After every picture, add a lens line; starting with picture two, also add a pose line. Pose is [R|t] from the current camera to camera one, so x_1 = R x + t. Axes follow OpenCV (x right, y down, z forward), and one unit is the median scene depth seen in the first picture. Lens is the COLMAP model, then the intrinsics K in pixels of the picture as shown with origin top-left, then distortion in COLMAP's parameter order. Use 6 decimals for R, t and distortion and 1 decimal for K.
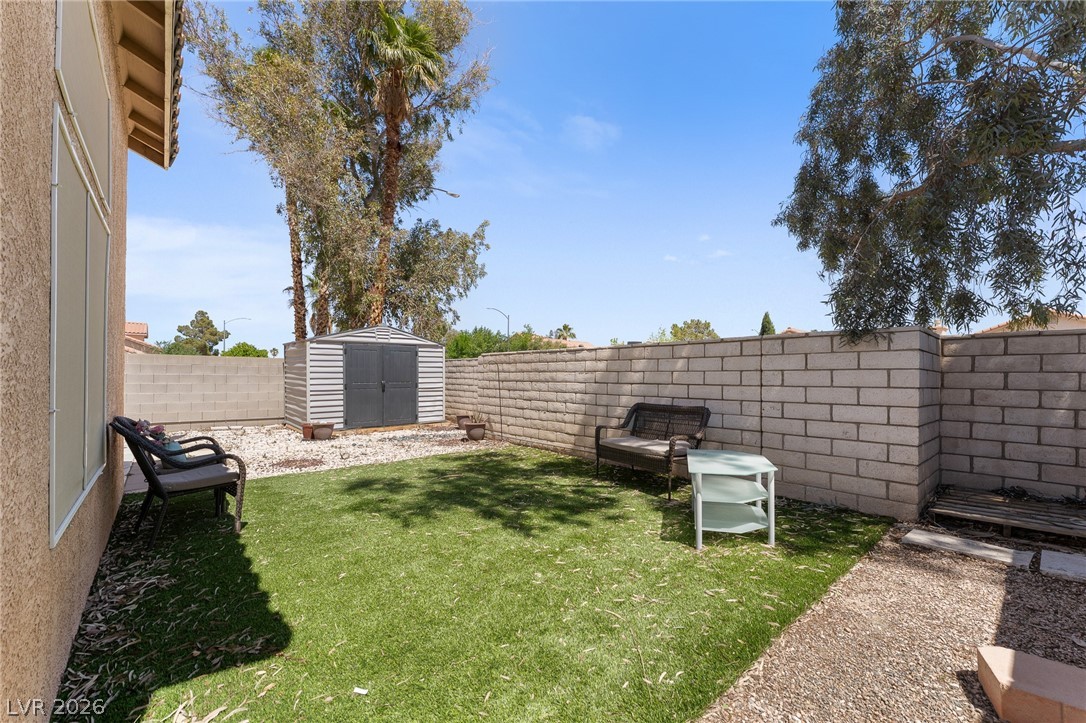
lens RADIAL K [[438.4, 0, 542.8], [0, 438.4, 368.7], [0, 0, 1]] dist [0.000068, -0.000588]
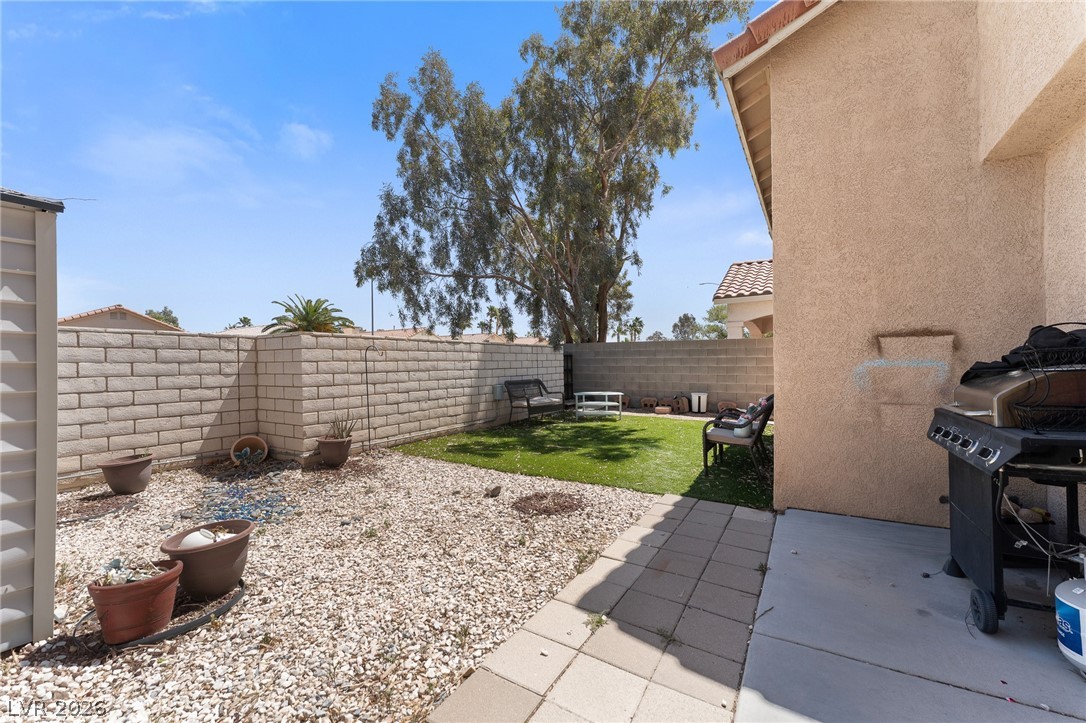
lens RADIAL K [[438.4, 0, 547.1], [0, 438.4, 364.0], [0, 0, 1]] dist [0.000068, -0.000588]
pose [[-0.308467, 0.004603, 0.951224, -0.998636], [0.002726, 0.999988, -0.003955, 0.018602], [-0.951231, 0.001374, -0.308476, 1.022308]]
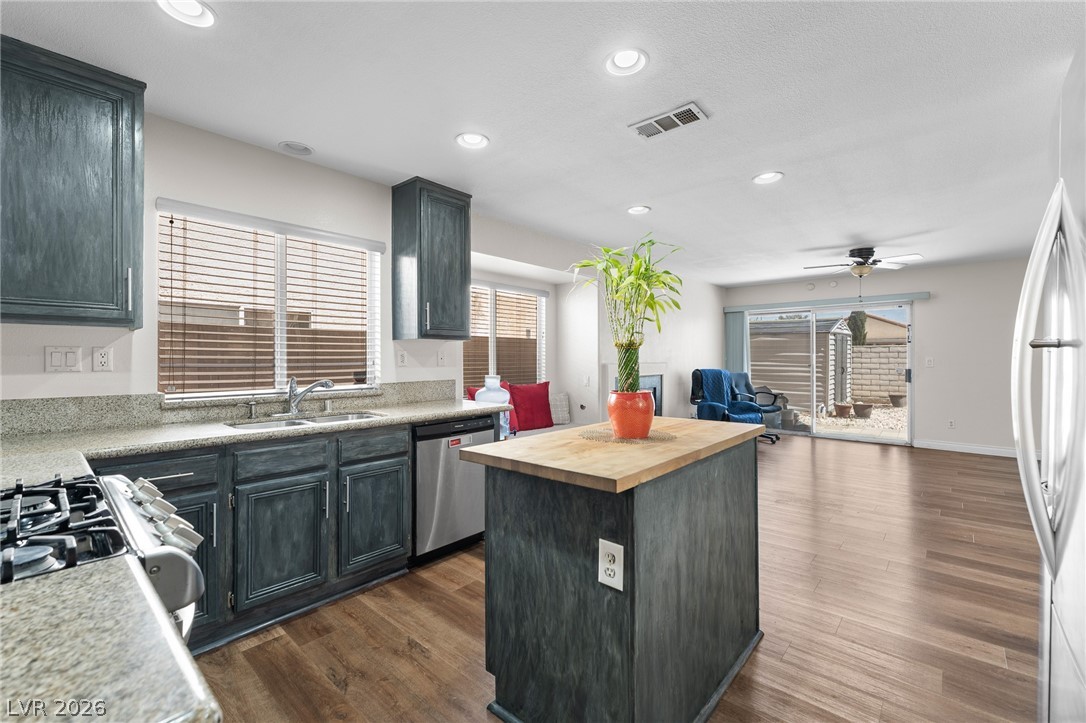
lens RADIAL K [[452.6, 0, 544.9], [0, 452.6, 358.3], [0, 0, 1]] dist [0.003411, 0.000328]
pose [[0.991850, -0.002165, 0.127390, -1.758508], [0.000714, 0.999934, 0.011432, -0.008190], [-0.127406, -0.011248, 0.991787, -0.106726]]
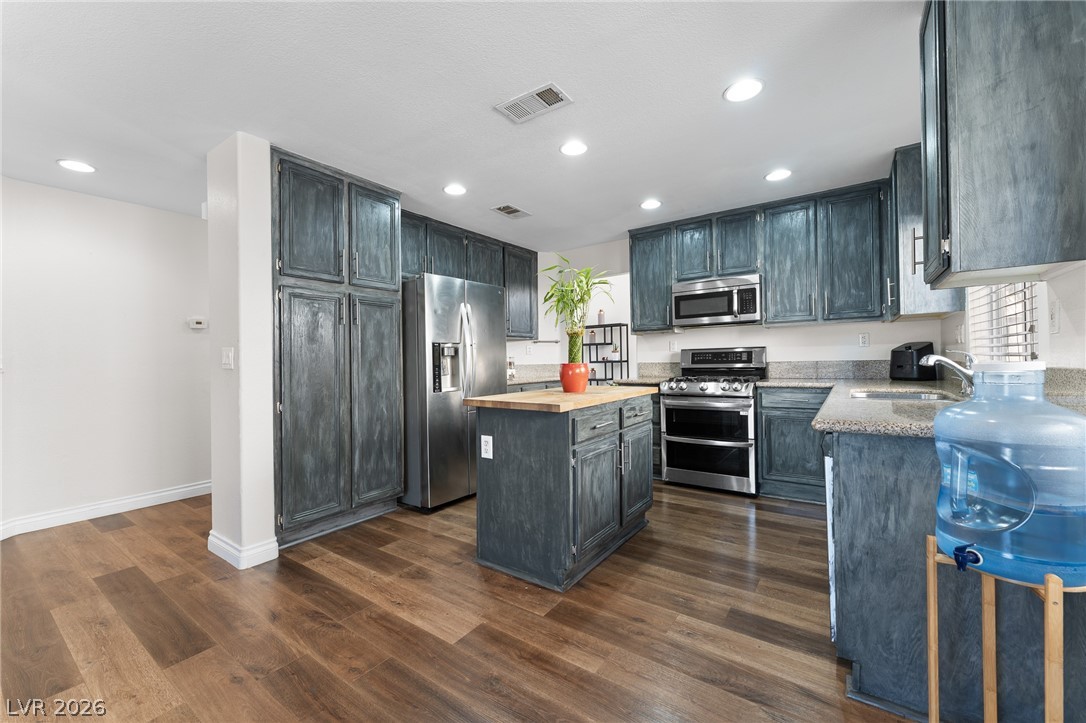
lens RADIAL K [[438.4, 0, 537.2], [0, 438.4, 353.4], [0, 0, 1]] dist [0.000068, -0.000588]
pose [[-0.973924, 0.015629, -0.226337, -1.568804], [0.022578, 0.999349, -0.028146, 0.013627], [0.225750, -0.032523, -0.973642, 0.482929]]
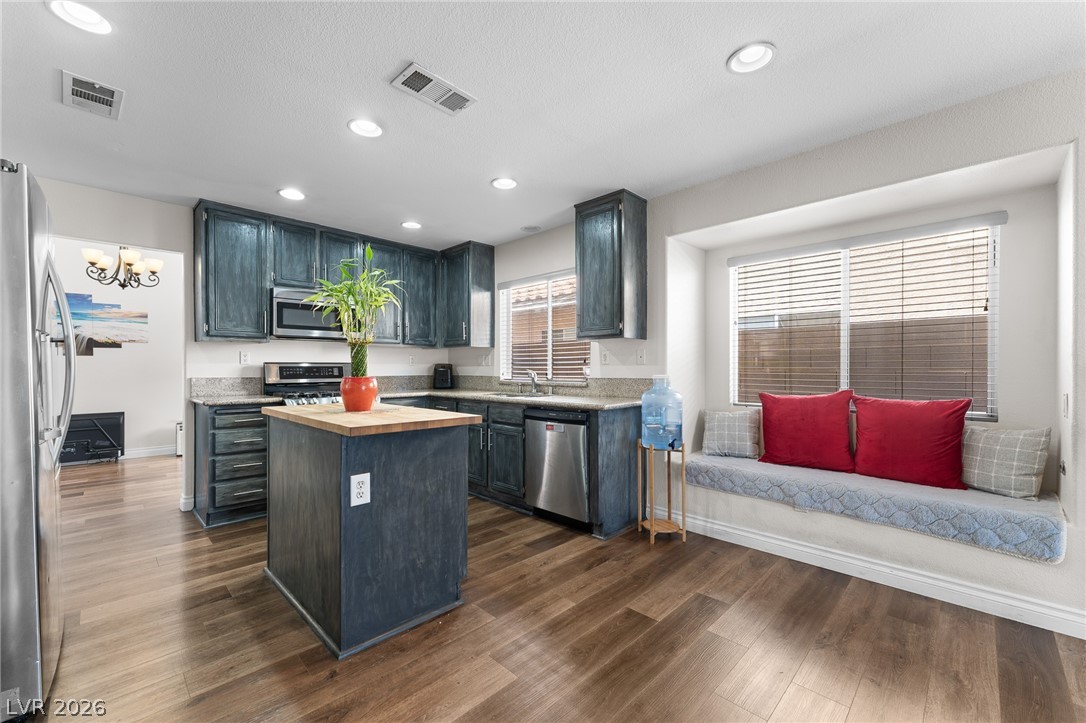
lens RADIAL K [[438.4, 0, 539.9], [0, 438.4, 368.5], [0, 0, 1]] dist [0.000068, -0.000588]
pose [[0.074342, -0.000990, -0.997232, -1.355763], [0.014657, 0.999893, 0.000100, 0.008039], [0.997125, -0.014623, 0.074348, 0.234621]]
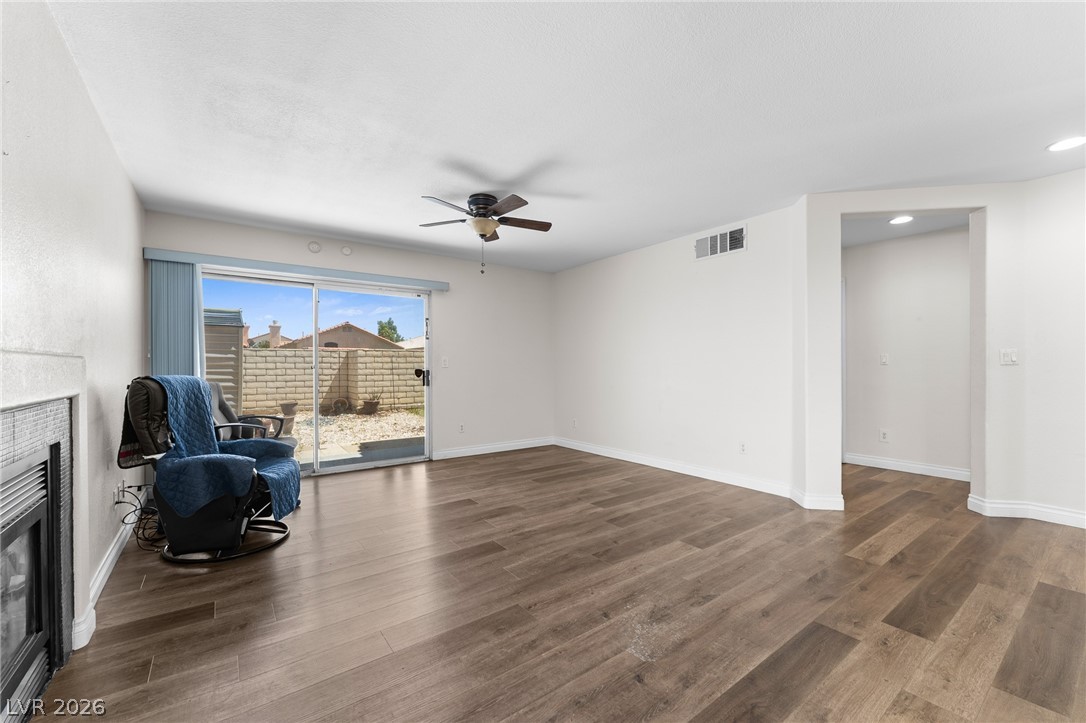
lens RADIAL K [[438.4, 0, 548.0], [0, 438.4, 365.7], [0, 0, 1]] dist [0.000068, -0.000588]
pose [[0.071371, -0.000709, 0.997450, -1.655866], [-0.007644, 0.999970, 0.001258, 0.012531], [-0.997421, -0.007714, 0.071363, 0.413963]]
